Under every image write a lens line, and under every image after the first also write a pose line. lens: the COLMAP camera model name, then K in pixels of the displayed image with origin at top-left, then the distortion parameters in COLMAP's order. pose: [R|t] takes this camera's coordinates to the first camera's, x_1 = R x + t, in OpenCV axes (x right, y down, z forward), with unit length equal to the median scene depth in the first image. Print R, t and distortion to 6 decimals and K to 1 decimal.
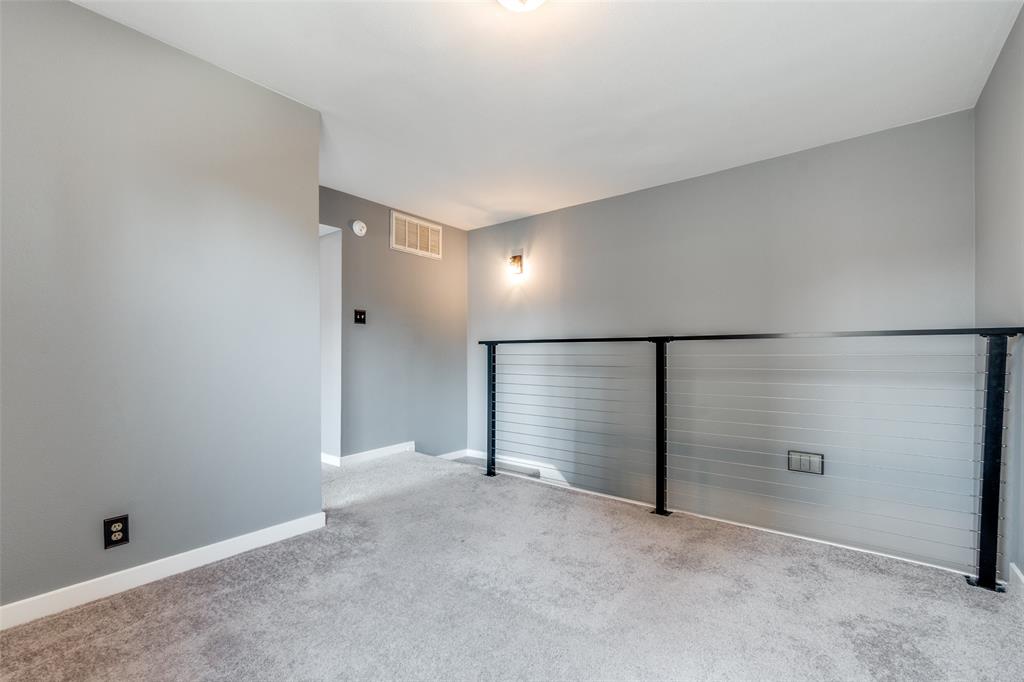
lens RADIAL K [[442.7, 0, 510.2], [0, 442.7, 356.7], [0, 0, 1]] dist [-0.000512, -0.000116]
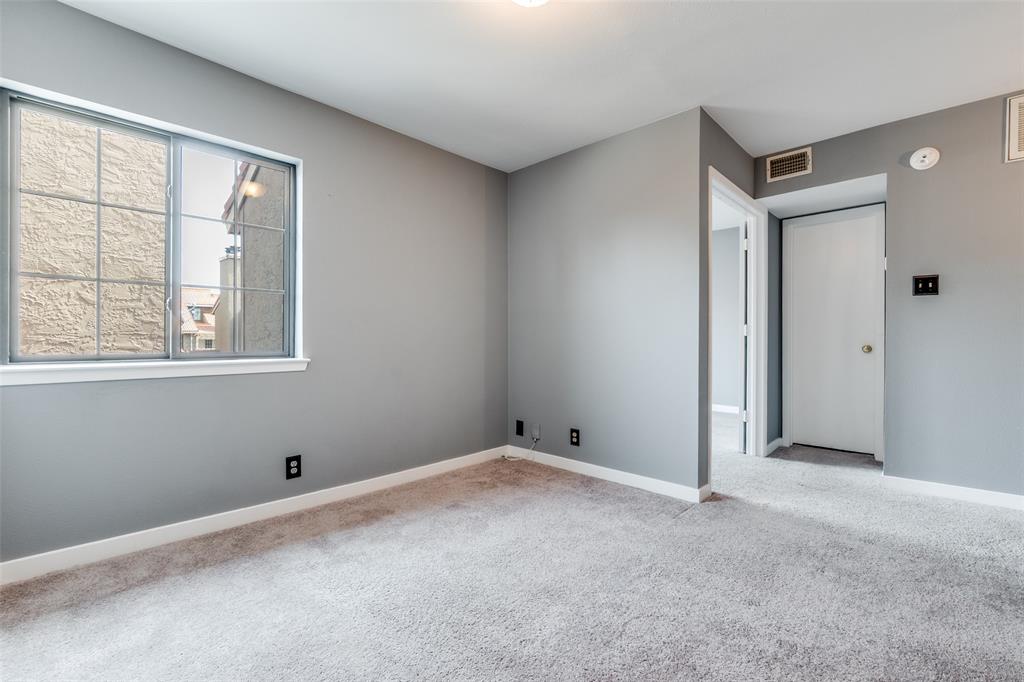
lens RADIAL K [[442.7, 0, 507.5], [0, 442.7, 339.1], [0, 0, 1]] dist [-0.000512, -0.000116]
pose [[-0.100029, 0.001808, -0.994983, 0.580307], [-0.009628, 0.999950, 0.002785, -0.001312], [0.994938, 0.009858, -0.100007, 0.577508]]
